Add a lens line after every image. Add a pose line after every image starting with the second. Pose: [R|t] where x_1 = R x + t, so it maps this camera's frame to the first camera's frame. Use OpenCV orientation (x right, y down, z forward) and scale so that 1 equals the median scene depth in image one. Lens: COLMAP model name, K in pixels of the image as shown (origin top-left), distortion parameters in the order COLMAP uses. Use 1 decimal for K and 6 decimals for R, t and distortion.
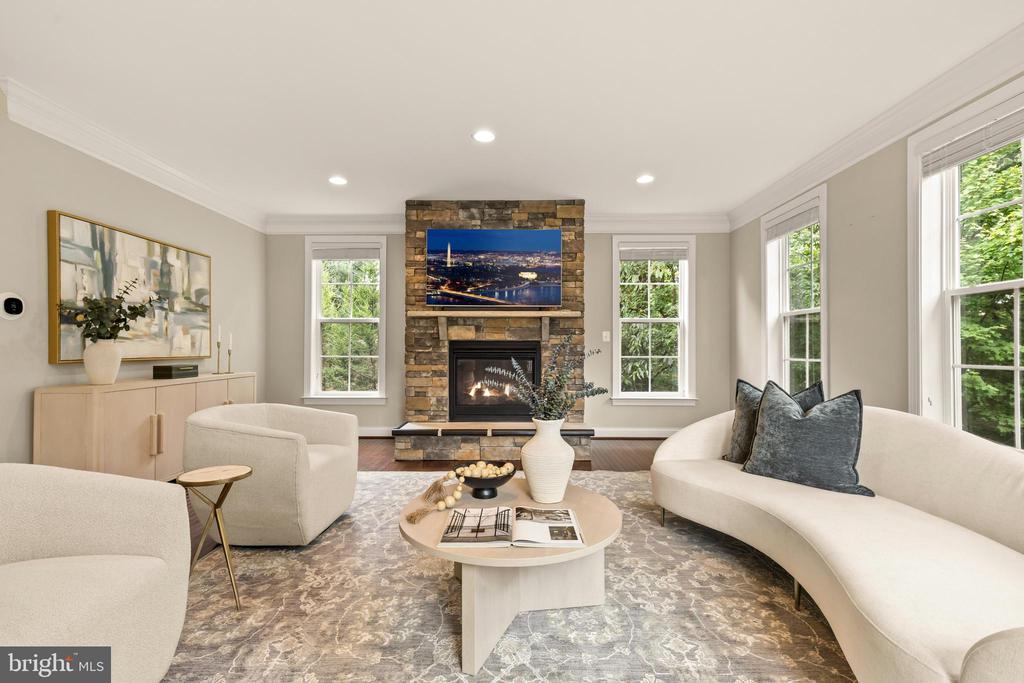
lens RADIAL K [[458.9, 0, 512.1], [0, 458.9, 346.6], [0, 0, 1]] dist [0.005057, -0.000593]
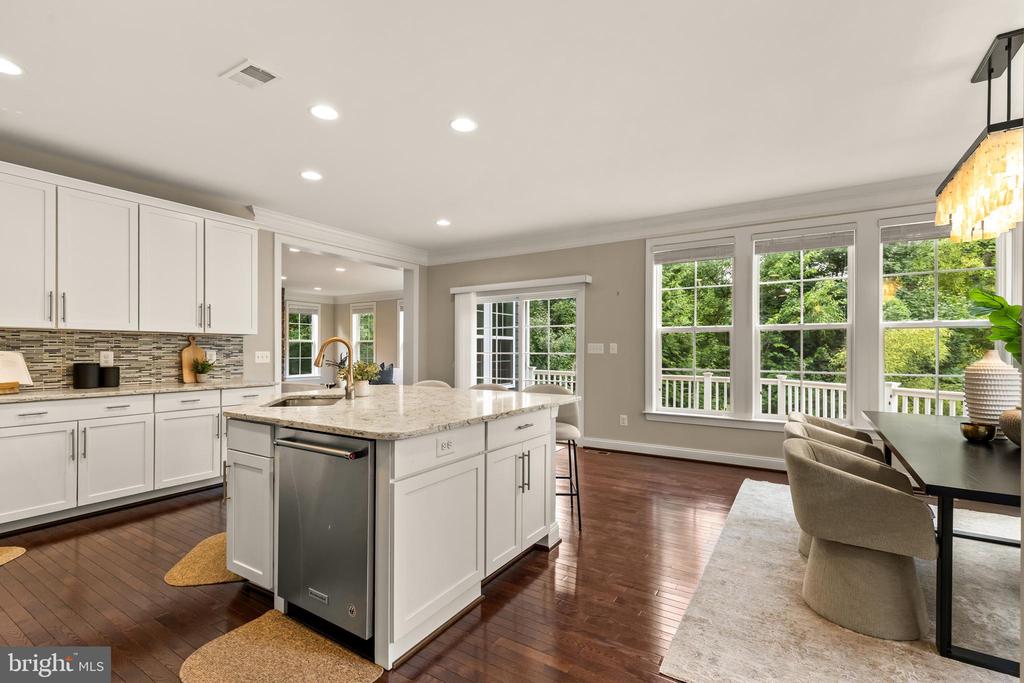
lens RADIAL K [[458.9, 0, 508.3], [0, 458.9, 347.9], [0, 0, 1]] dist [0.005057, -0.000593]
pose [[0.528822, 0.010078, 0.848673, -1.217182], [-0.008288, 0.999943, -0.006710, -0.022357], [-0.848693, -0.003485, 0.528875, -1.161983]]
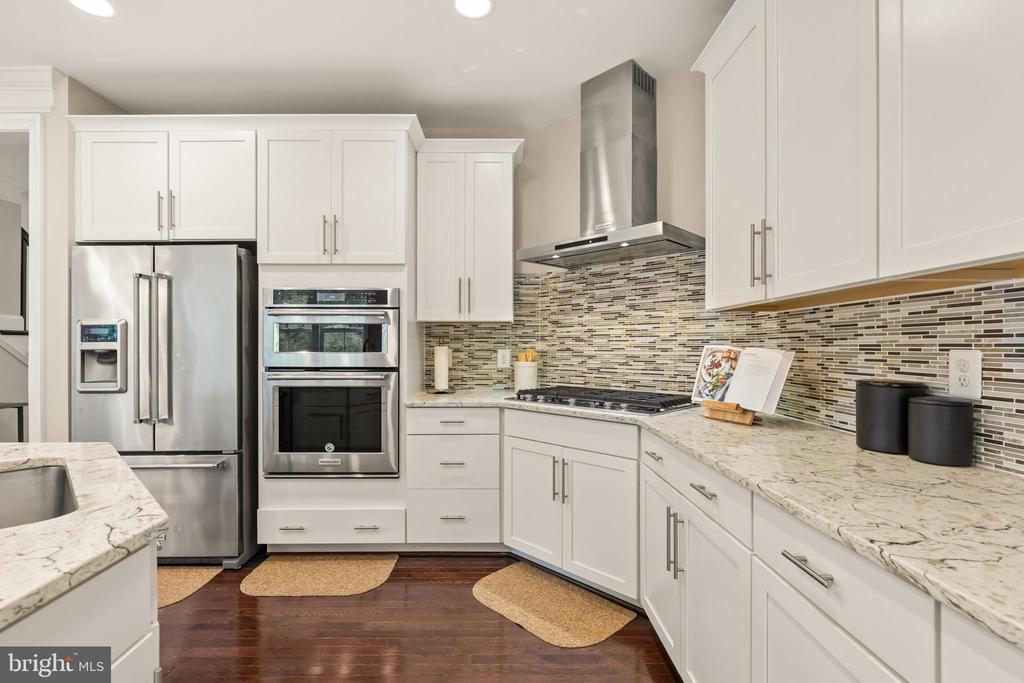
lens RADIAL K [[473.7, 0, 510.5], [0, 473.7, 346.1], [0, 0, 1]] dist [-0.001372, -0.001562]
pose [[0.012214, 0.002844, -0.999921, -0.652046], [0.005165, 0.999982, 0.002907, -0.019853], [0.999912, -0.005200, 0.012199, -0.394349]]
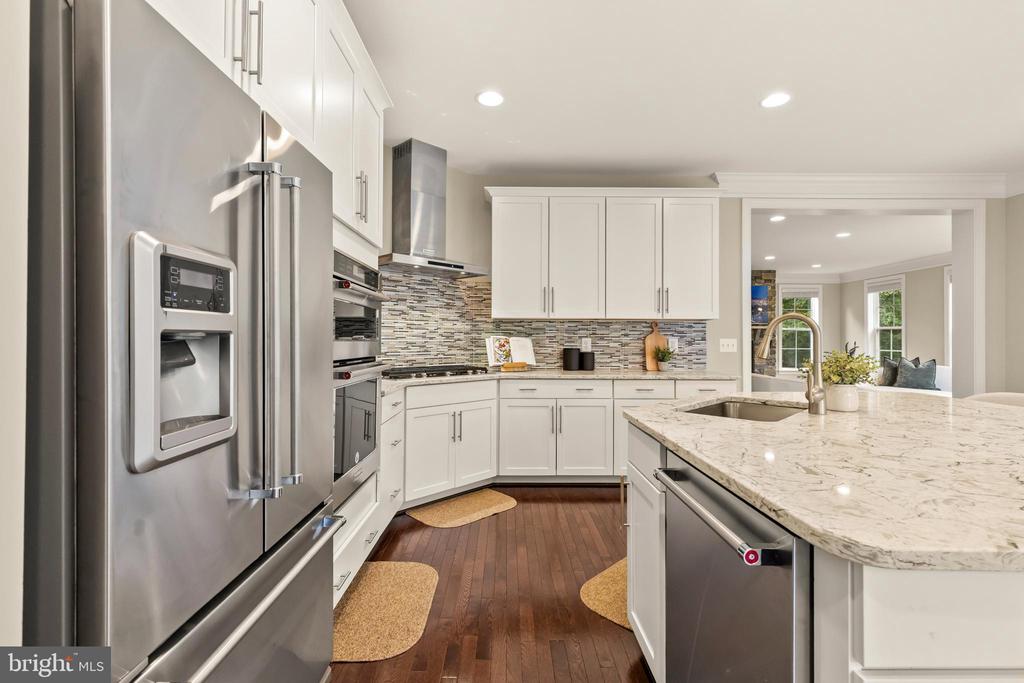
lens RADIAL K [[458.9, 0, 514.1], [0, 458.9, 335.4], [0, 0, 1]] dist [0.005057, -0.000593]
pose [[0.999811, 0.009318, 0.017042, -1.061078], [-0.009242, 0.999947, -0.004552, -0.015786], [-0.017083, 0.004393, 0.999844, -1.027719]]
